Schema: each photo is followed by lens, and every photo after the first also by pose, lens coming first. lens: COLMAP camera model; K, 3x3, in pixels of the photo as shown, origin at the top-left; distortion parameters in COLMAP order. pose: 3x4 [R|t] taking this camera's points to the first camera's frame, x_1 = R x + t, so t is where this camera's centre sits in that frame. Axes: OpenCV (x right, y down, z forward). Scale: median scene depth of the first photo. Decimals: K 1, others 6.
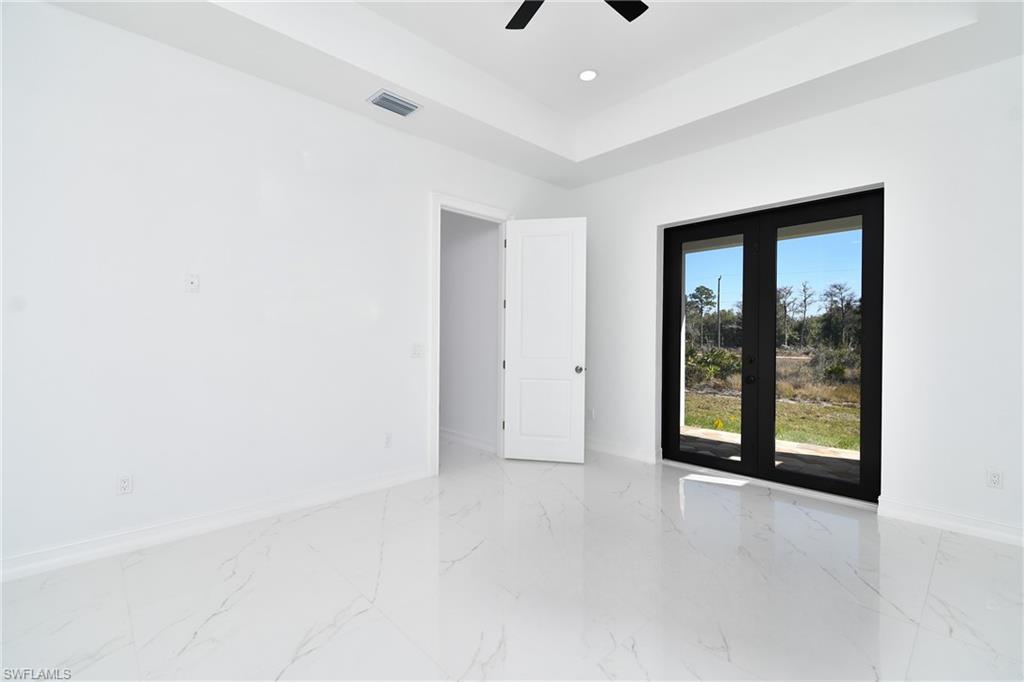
lens RADIAL K [[440.5, 0, 512.0], [0, 440.5, 341.0], [0, 0, 1]] dist [-0.000138, 0.000004]
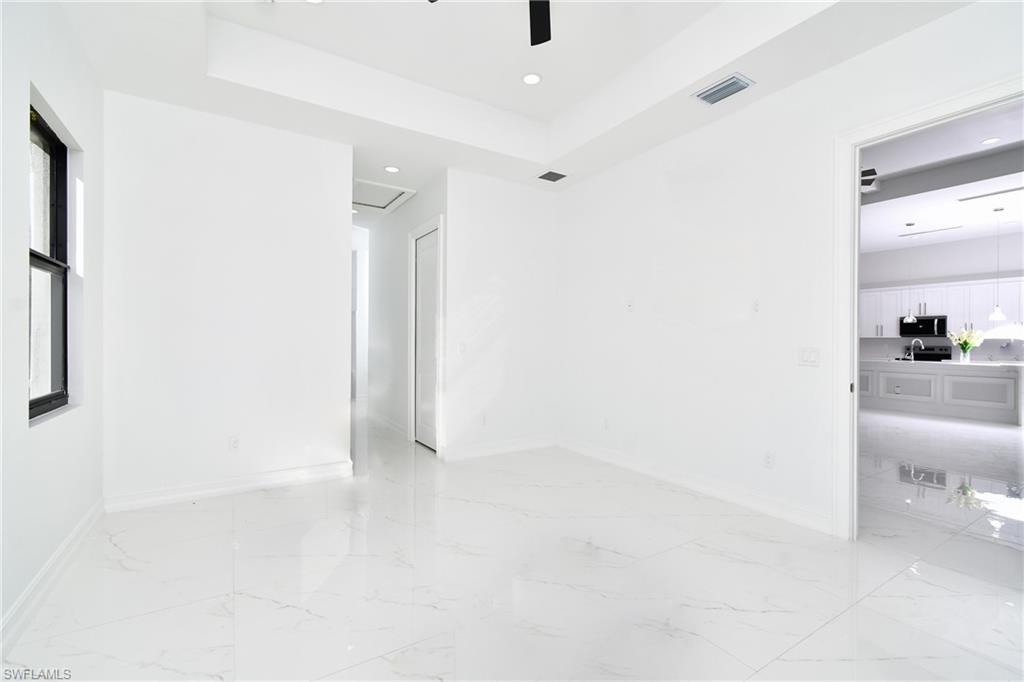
lens RADIAL K [[440.5, 0, 512.0], [0, 440.5, 341.0], [0, 0, 1]] dist [-0.000138, 0.000004]
pose [[-0.196180, -0.005918, -0.980550, 0.740898], [-0.000008, 0.999982, -0.006034, -0.001718], [0.980568, -0.001176, -0.196176, 0.756243]]
